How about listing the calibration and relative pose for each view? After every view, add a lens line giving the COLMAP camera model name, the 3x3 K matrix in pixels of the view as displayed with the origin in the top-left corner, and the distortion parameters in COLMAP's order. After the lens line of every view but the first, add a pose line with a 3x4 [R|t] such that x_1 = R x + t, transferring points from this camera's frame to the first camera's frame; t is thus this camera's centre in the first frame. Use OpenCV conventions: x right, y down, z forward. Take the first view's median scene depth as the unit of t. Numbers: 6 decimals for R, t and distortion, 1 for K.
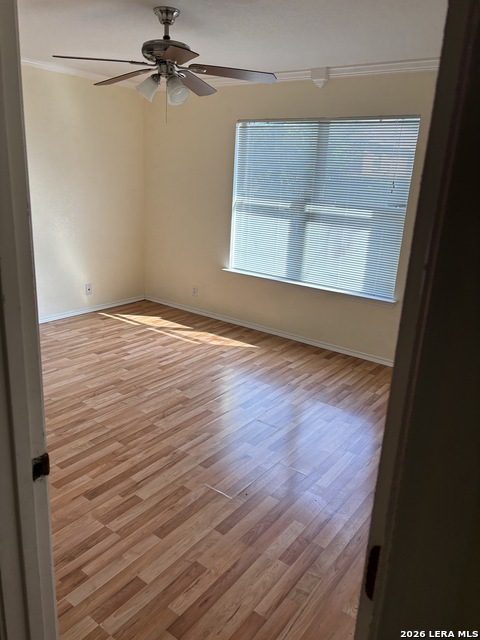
lens RADIAL K [[491.7, 0, 240.0], [0, 491.7, 320.0], [0, 0, 1]] dist [0.050270, -0.041215]
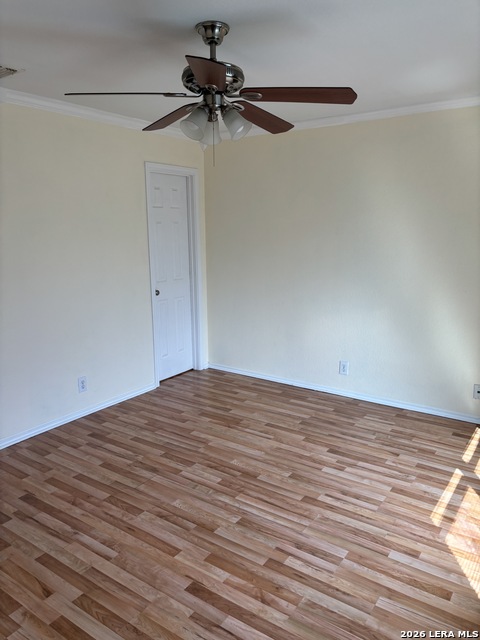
lens RADIAL K [[491.7, 0, 240.0], [0, 491.7, 320.0], [0, 0, 1]] dist [0.050270, -0.041215]
pose [[0.001844, 0.135460, -0.990781, 0.479473], [-0.269887, 0.954084, 0.129940, -0.200678], [0.962890, 0.267160, 0.038318, 0.777349]]
